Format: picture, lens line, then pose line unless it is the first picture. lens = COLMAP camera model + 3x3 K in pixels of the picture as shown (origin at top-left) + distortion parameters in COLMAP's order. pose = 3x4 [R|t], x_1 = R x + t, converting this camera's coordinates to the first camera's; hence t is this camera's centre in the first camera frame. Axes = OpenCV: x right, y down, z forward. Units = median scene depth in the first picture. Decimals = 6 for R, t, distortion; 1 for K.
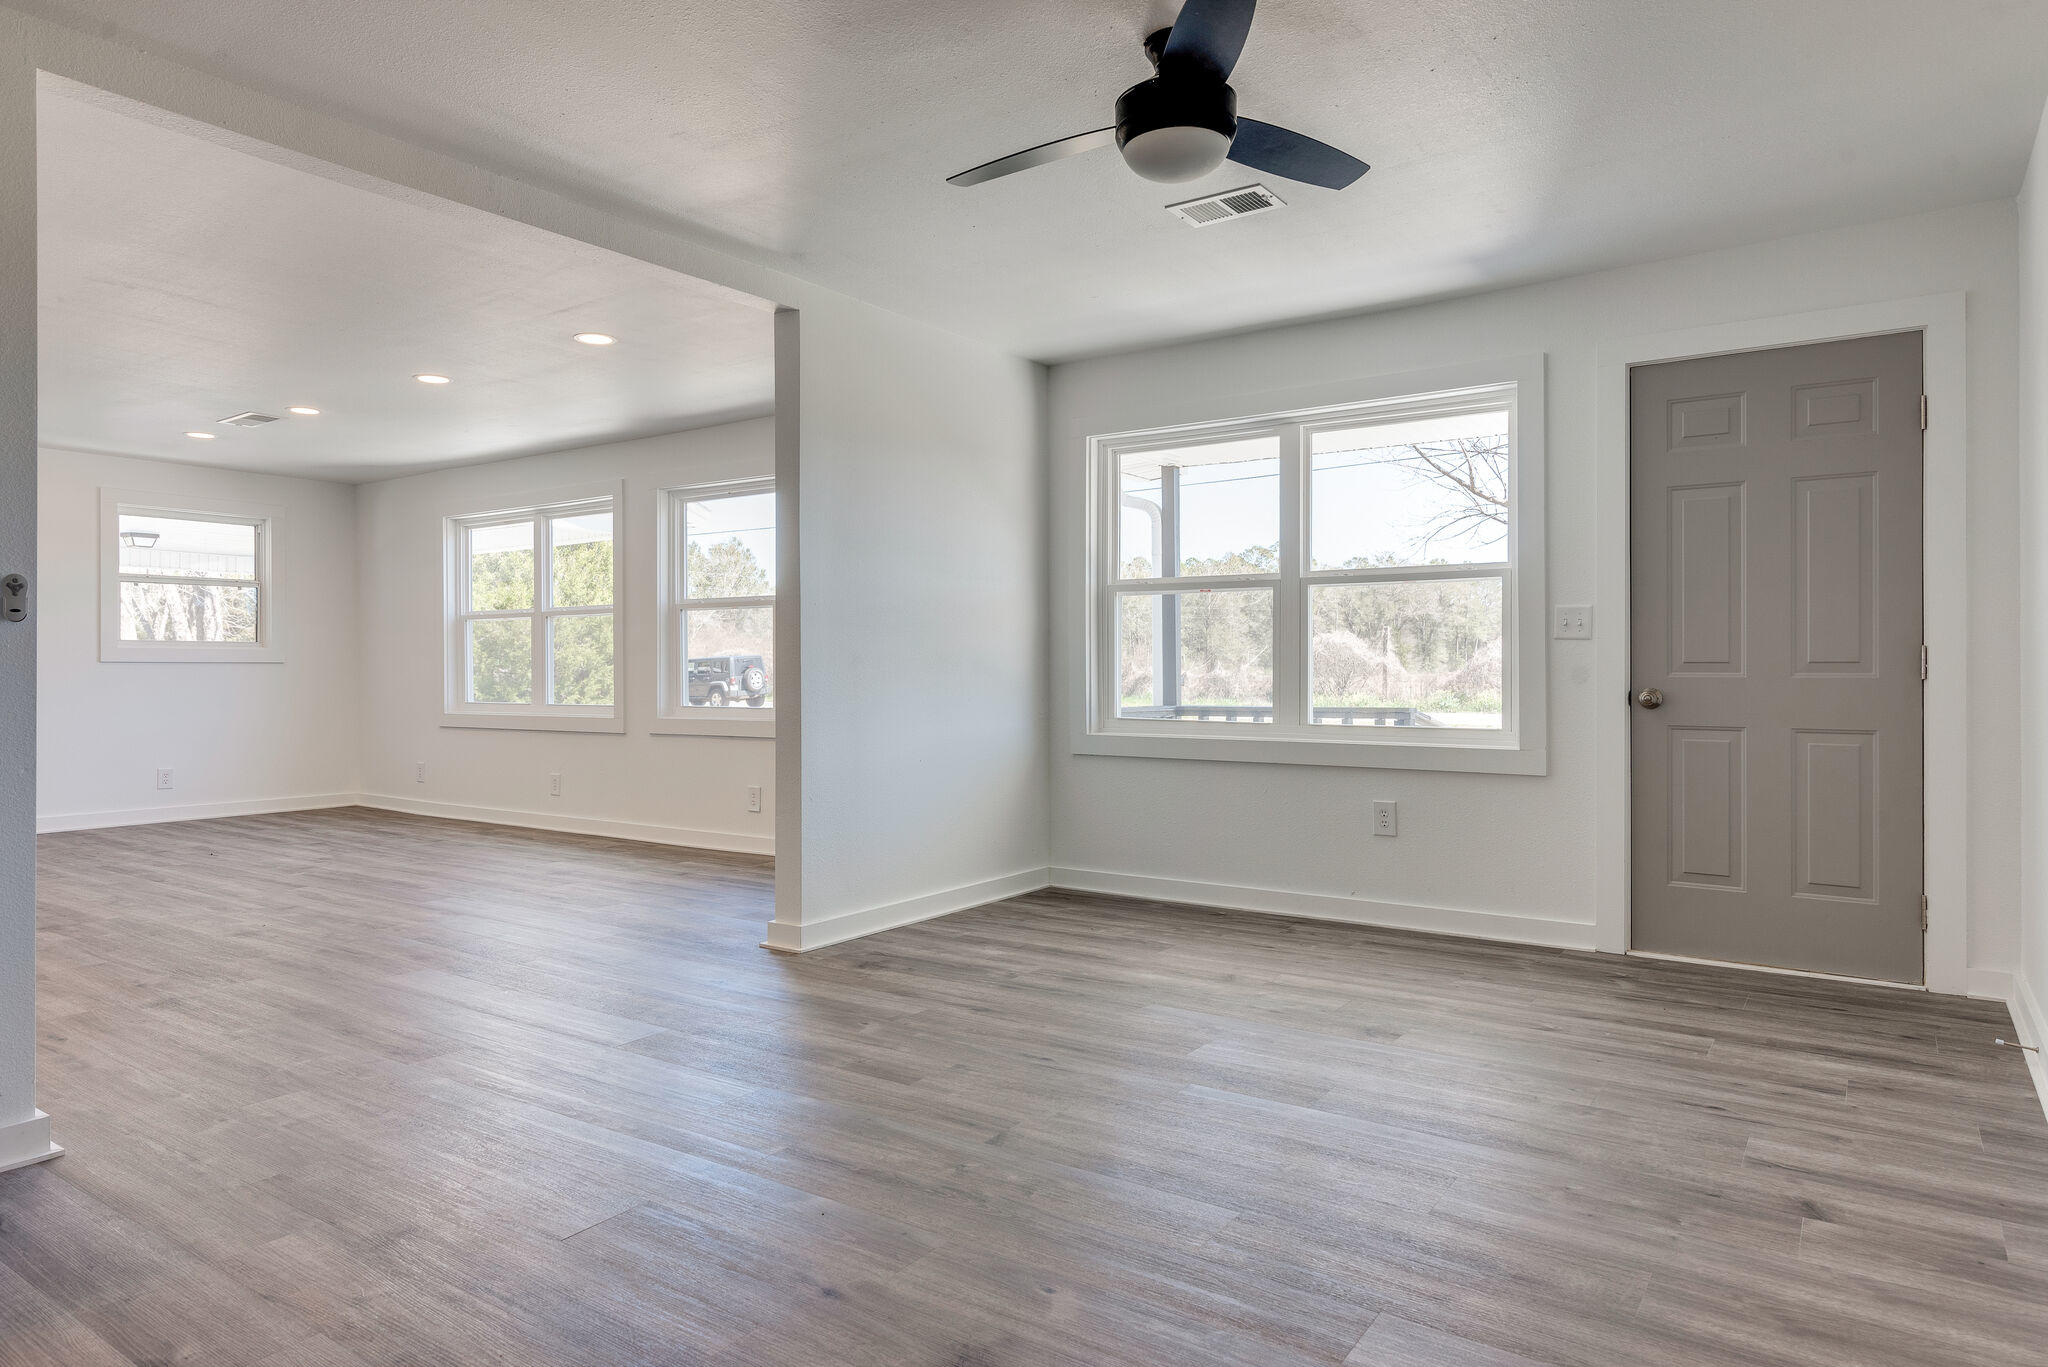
lens RADIAL K [[1202.7, 0, 1018.3], [0, 1202.7, 671.0], [0, 0, 1]] dist [0.001112, -0.001464]
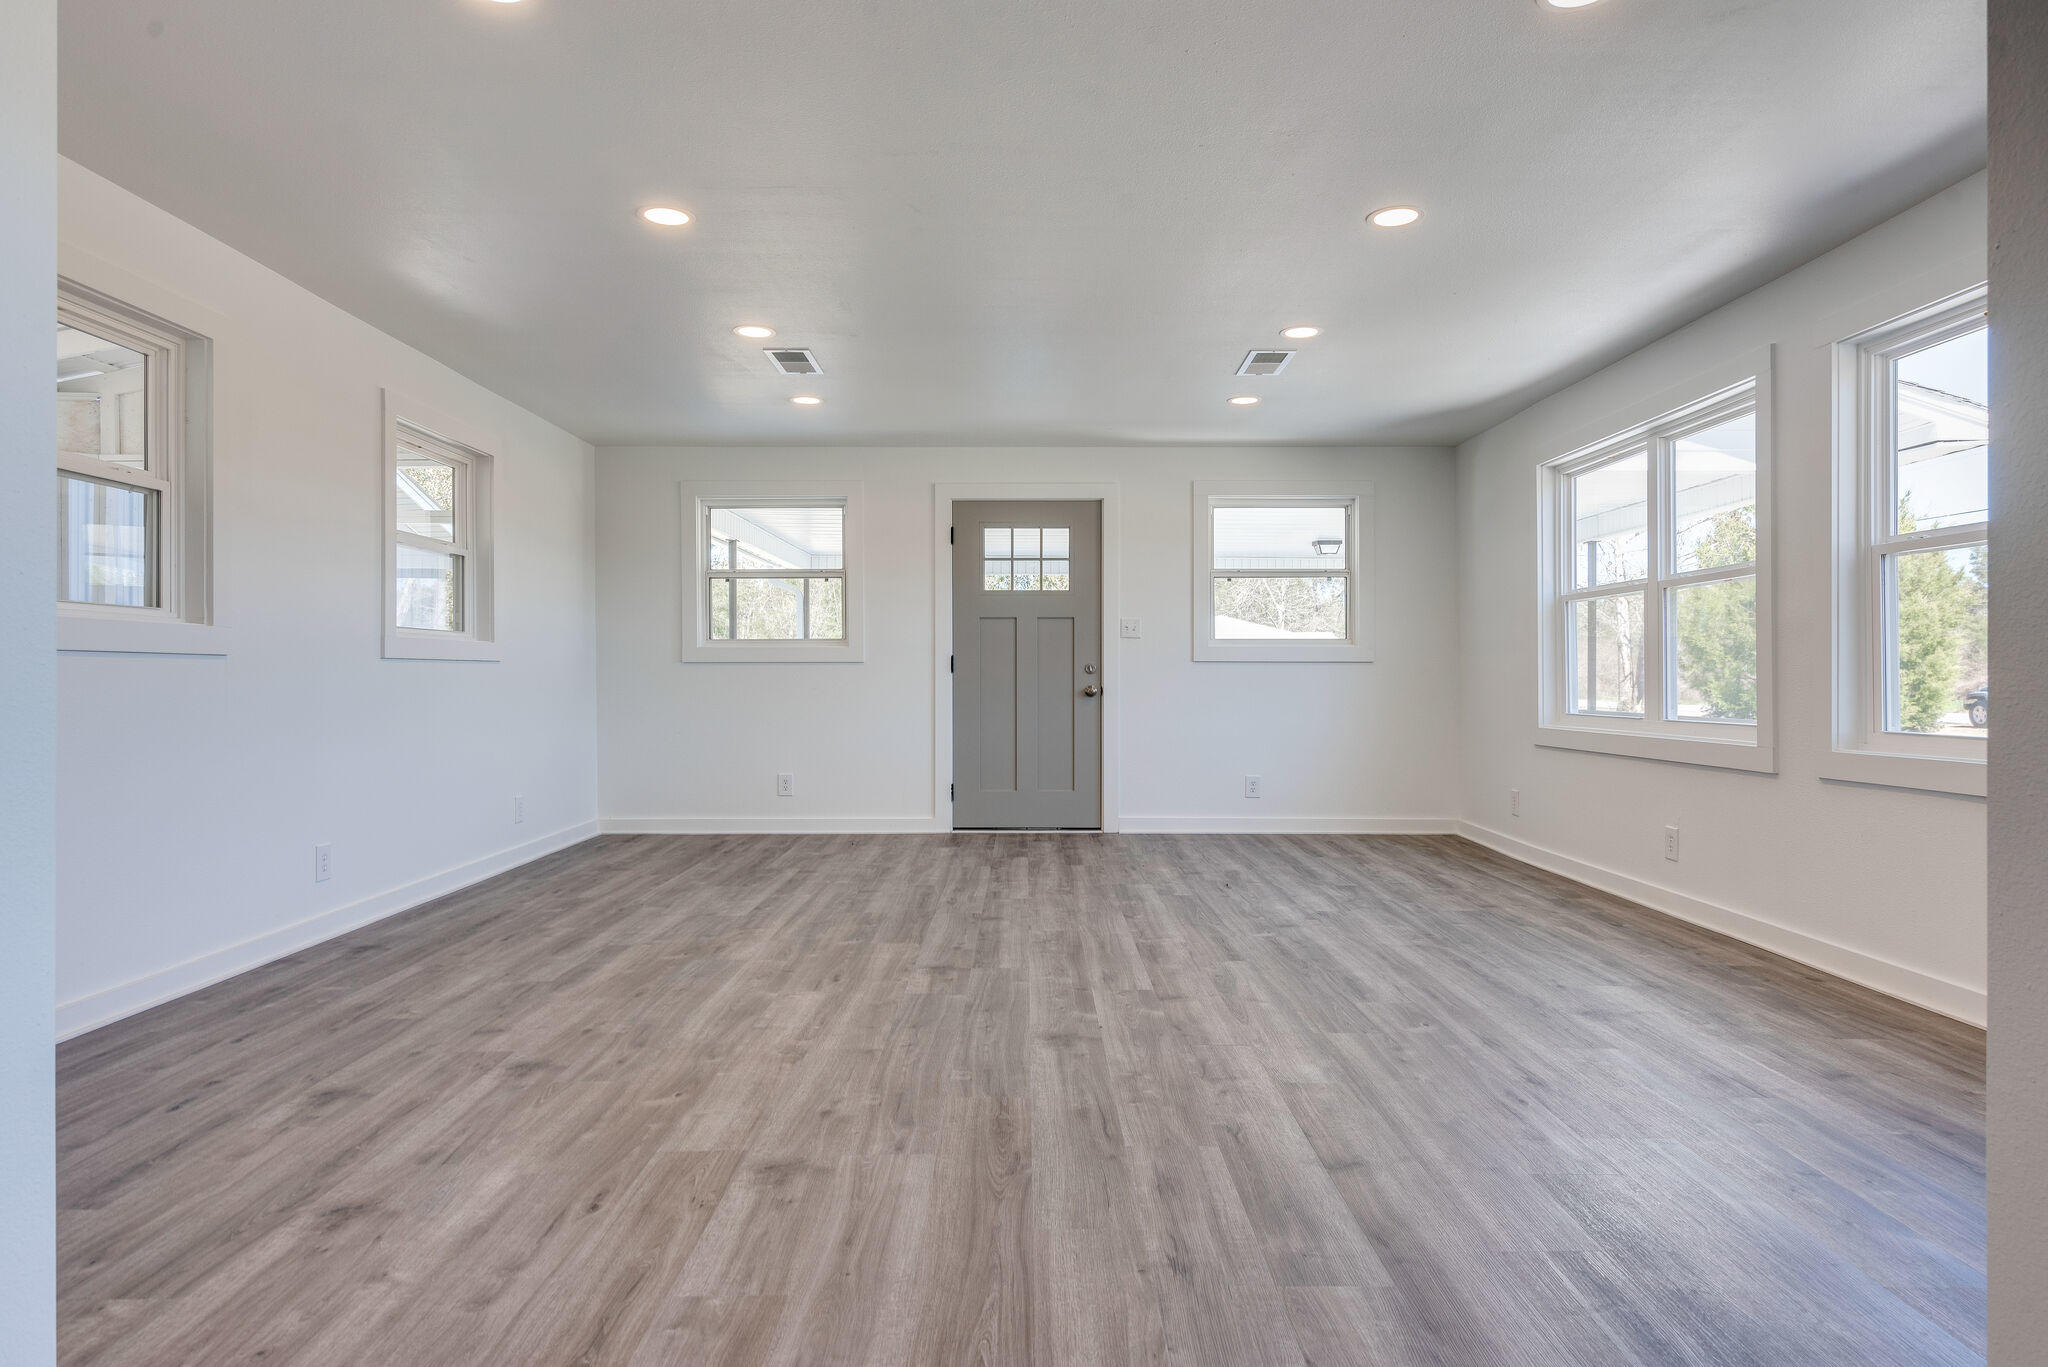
lens RADIAL K [[1202.7, 0, 1018.3], [0, 1202.7, 671.0], [0, 0, 1]] dist [0.001112, -0.001464]
pose [[0.567546, -0.002285, -0.823338, -0.044812], [-0.002368, 0.999987, -0.004407, 0.004159], [0.823338, 0.004451, 0.567534, 0.308284]]
